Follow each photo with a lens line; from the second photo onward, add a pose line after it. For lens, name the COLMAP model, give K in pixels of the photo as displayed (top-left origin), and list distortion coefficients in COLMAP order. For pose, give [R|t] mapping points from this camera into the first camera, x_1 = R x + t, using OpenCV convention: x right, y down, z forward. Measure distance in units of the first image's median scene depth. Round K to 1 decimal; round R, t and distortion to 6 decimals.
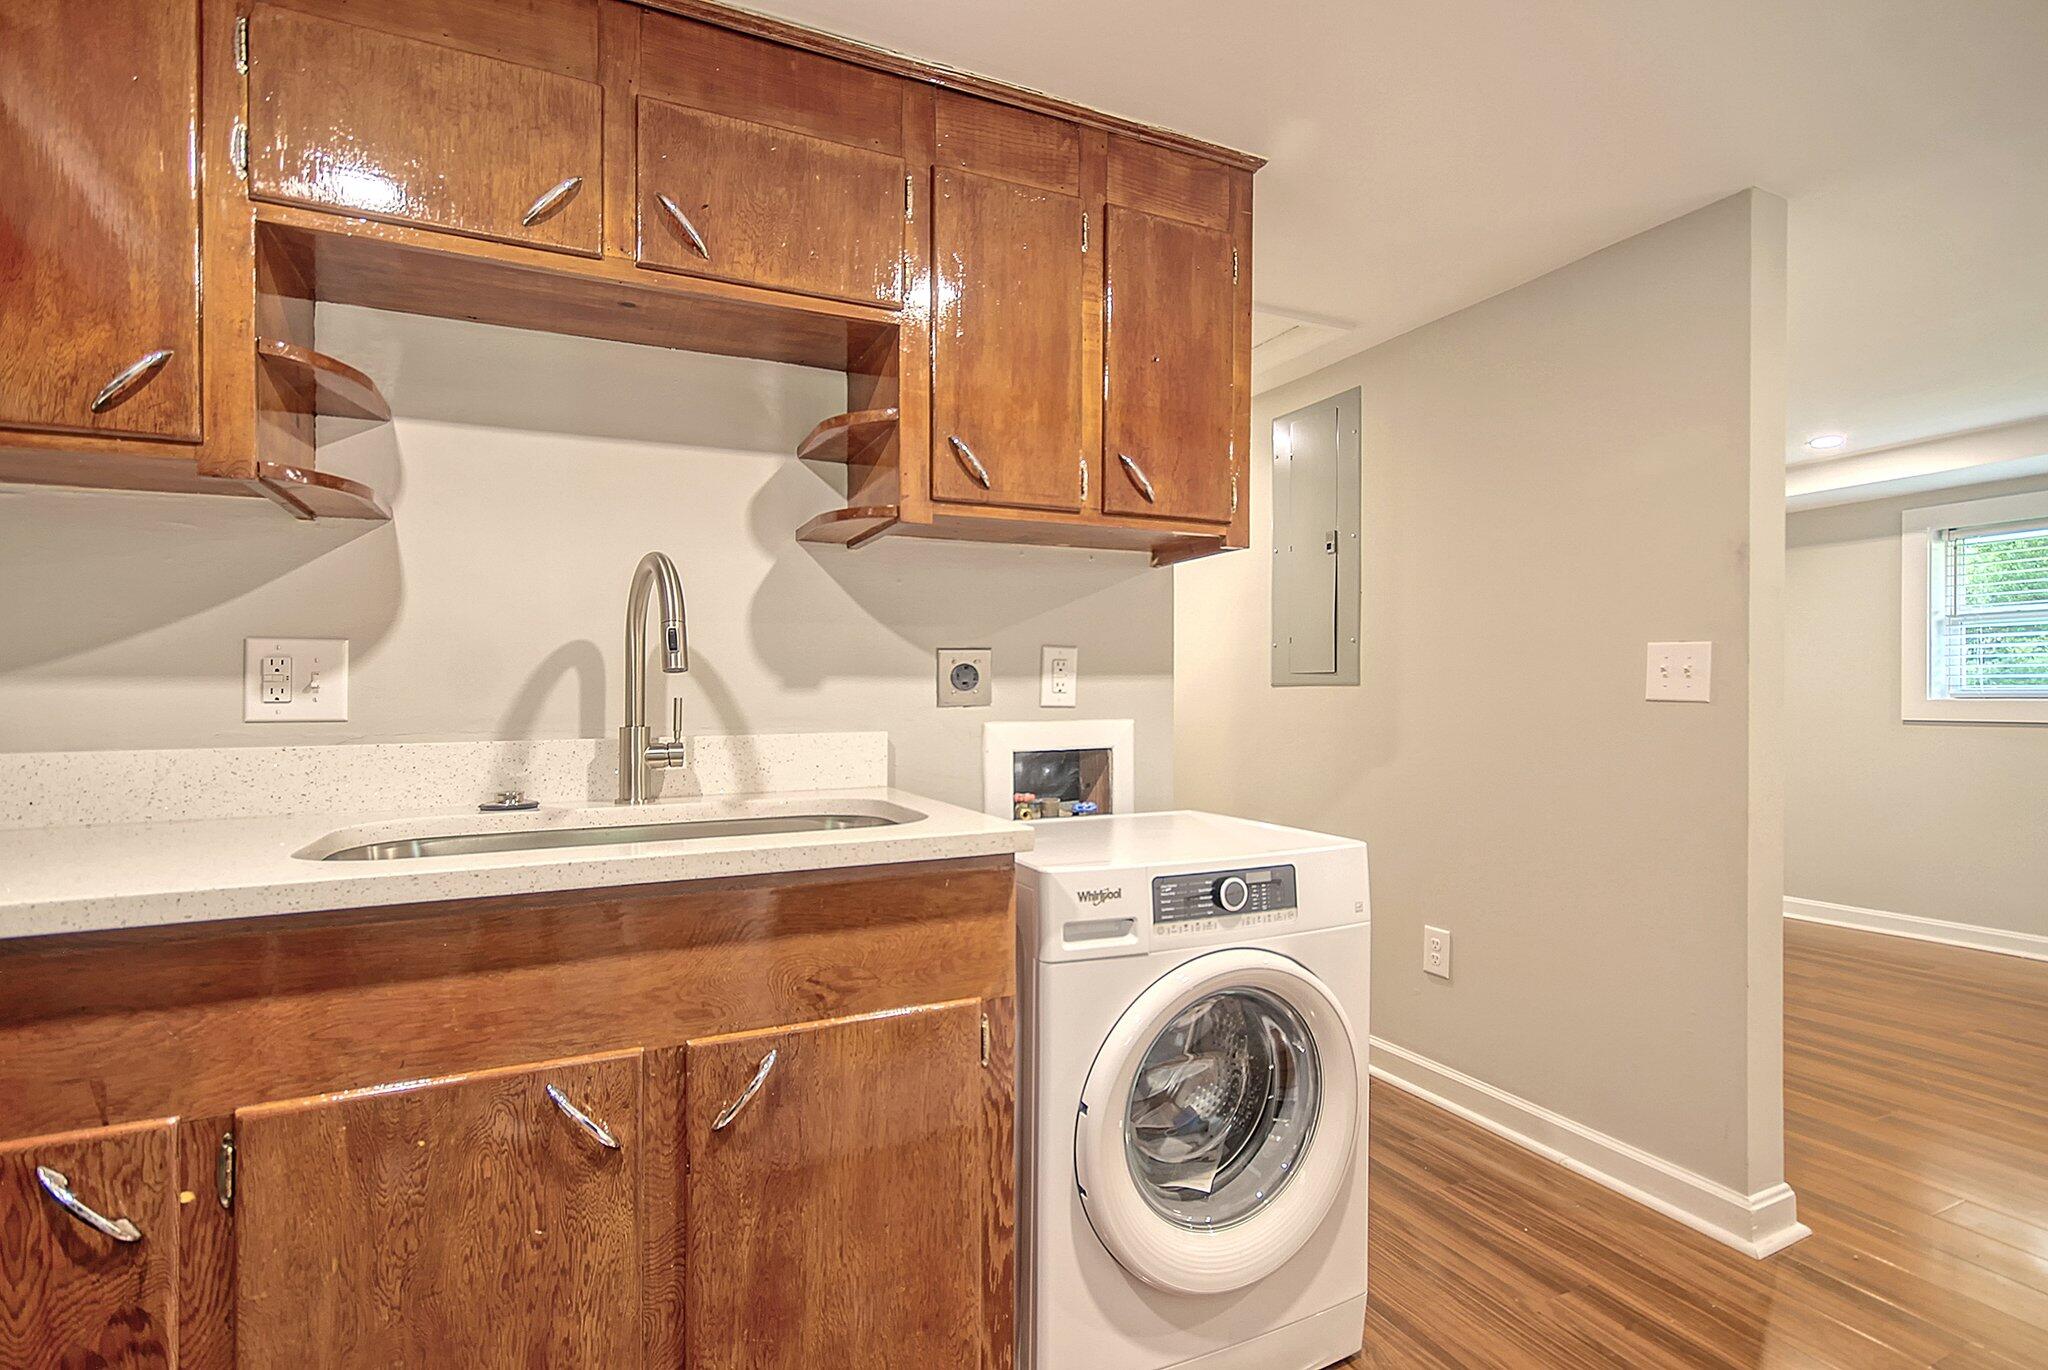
lens RADIAL K [[984.3, 0, 1022.1], [0, 984.3, 695.1], [0, 0, 1]] dist [-0.002870, -0.000203]
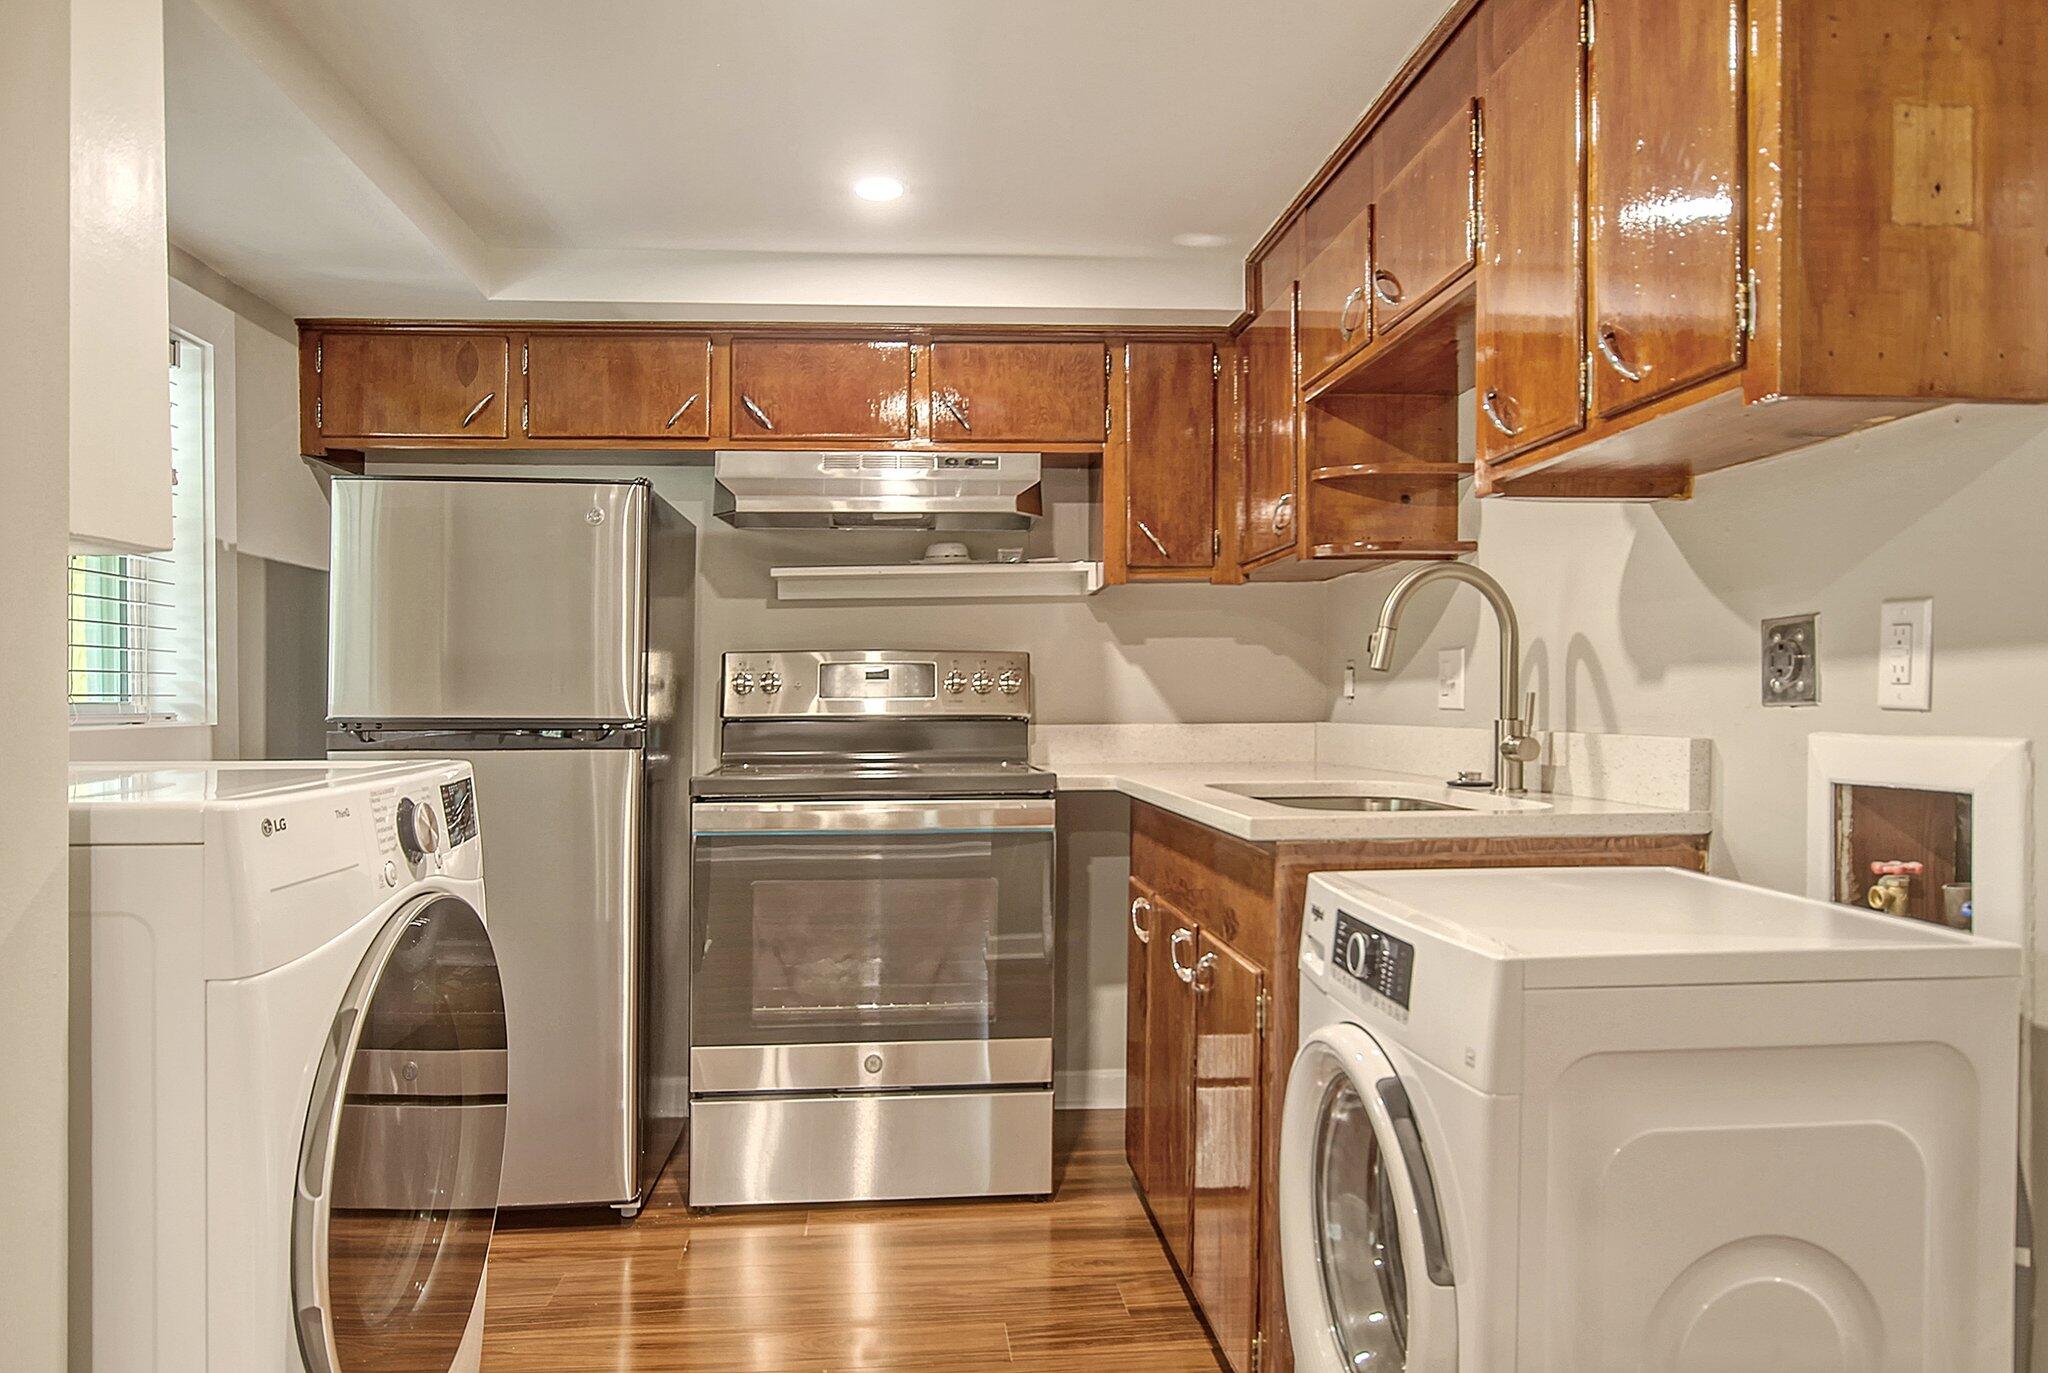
lens RADIAL K [[1407.4, 0, 1021.5], [0, 1407.4, 690.1], [0, 0, 1]] dist [0.005909, 0.001185]
pose [[-0.325349, -0.000159, -0.945594, 0.955913], [0.002777, 0.999996, -0.001124, 0.000437], [0.945590, -0.002991, -0.325347, 0.804415]]
